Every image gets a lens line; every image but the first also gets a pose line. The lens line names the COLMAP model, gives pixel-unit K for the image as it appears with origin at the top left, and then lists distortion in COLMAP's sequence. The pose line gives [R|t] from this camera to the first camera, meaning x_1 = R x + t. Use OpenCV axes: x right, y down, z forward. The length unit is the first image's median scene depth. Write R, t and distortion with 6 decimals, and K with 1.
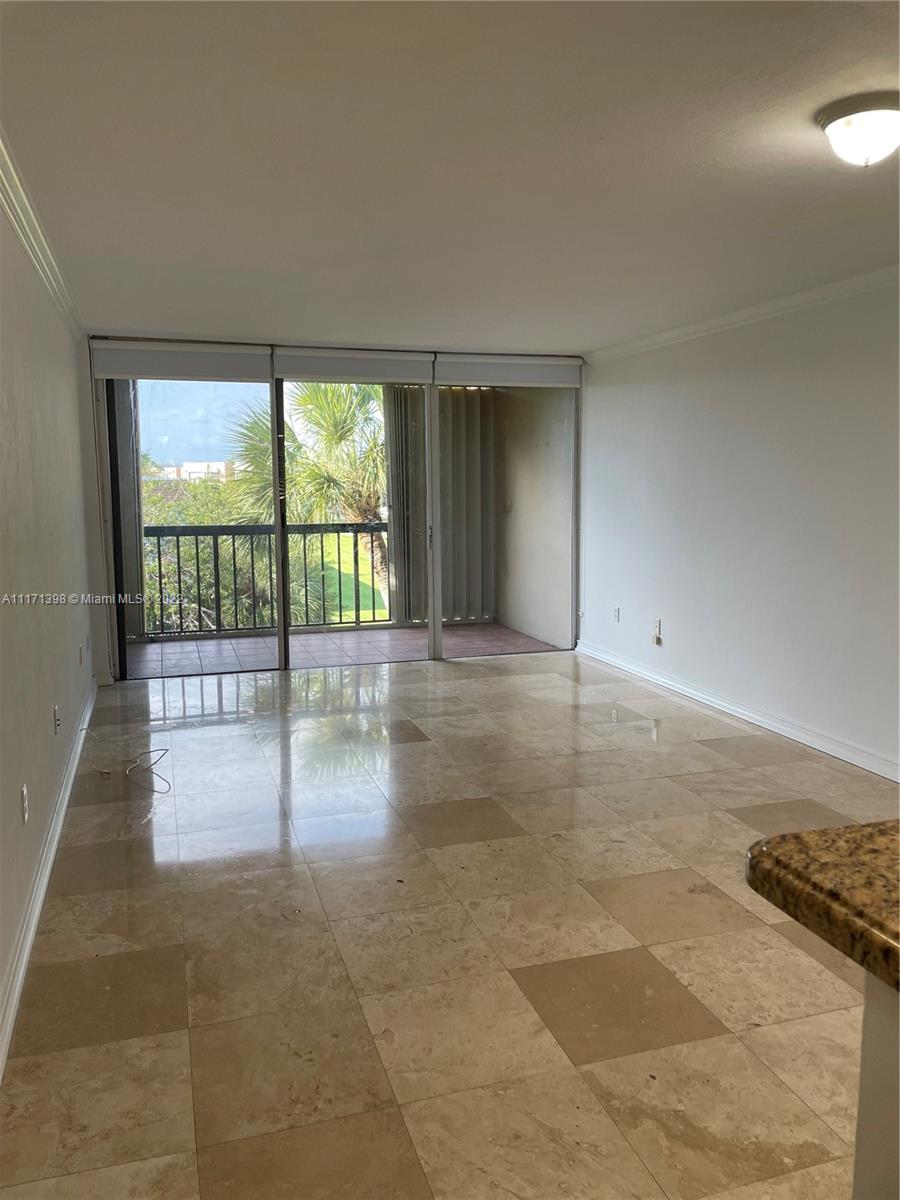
lens RADIAL K [[905.7, 0, 453.6], [0, 905.7, 602.4], [0, 0, 1]] dist [0.087149, -0.110060]
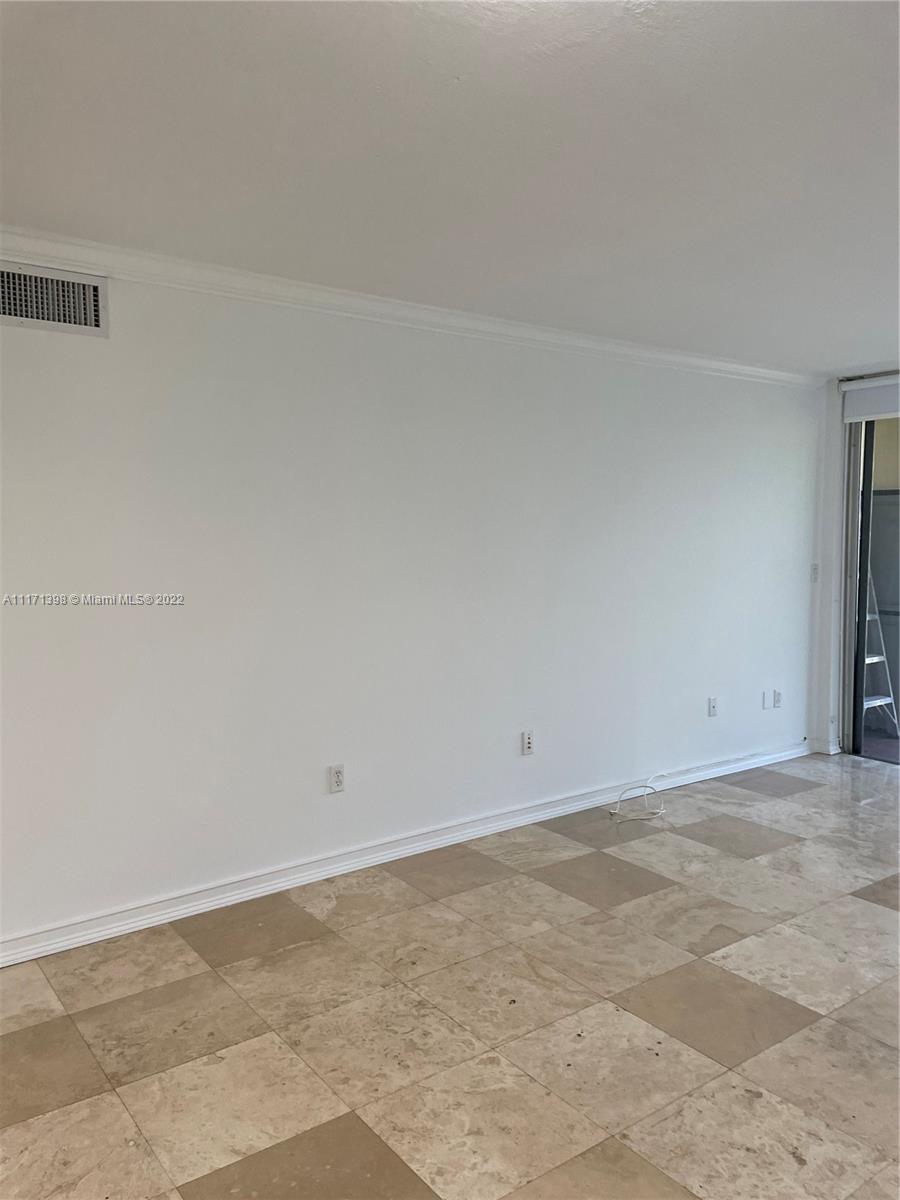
lens RADIAL K [[923.9, 0, 450.0], [0, 923.9, 600.0], [0, 0, 1]] dist [0.086957, -0.114040]
pose [[0.308002, 0.077476, -0.948226, 0.832188], [-0.132741, 0.990429, 0.037807, -0.104174], [0.942080, 0.114224, 0.315338, 0.725006]]
